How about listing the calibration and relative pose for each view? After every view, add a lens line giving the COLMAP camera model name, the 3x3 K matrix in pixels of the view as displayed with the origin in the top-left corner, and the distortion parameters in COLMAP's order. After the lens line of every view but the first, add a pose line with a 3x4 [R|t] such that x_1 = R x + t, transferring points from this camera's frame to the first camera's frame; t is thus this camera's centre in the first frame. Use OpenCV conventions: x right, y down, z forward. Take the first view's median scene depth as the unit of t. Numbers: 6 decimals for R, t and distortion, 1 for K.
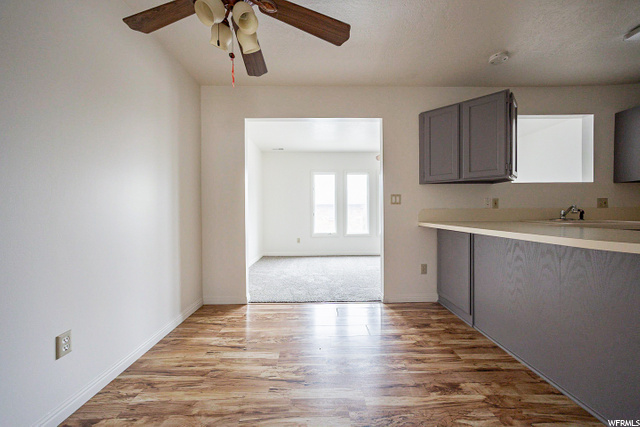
lens RADIAL K [[290.8, 0, 317.5], [0, 290.8, 211.4], [0, 0, 1]] dist [-0.000843, 0.000063]
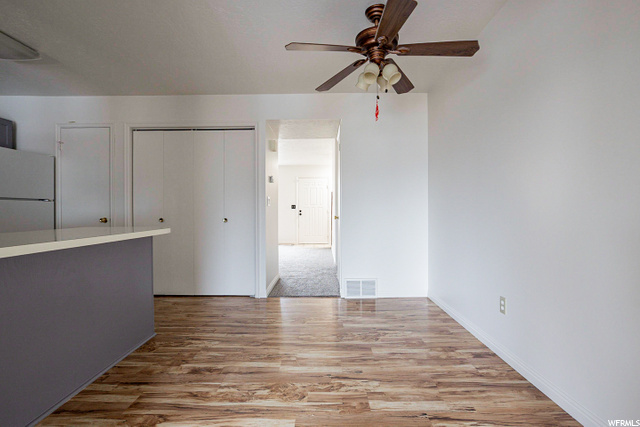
lens RADIAL K [[476.6, 0, 320.0], [0, 476.6, 213.5], [0, 0, 1]] dist [0.069434, 0.000474]
pose [[-0.999803, 0.015217, 0.012767, -0.034297], [0.015304, 0.999860, 0.006720, -0.002030], [-0.012663, 0.006914, -0.999896, 2.590644]]
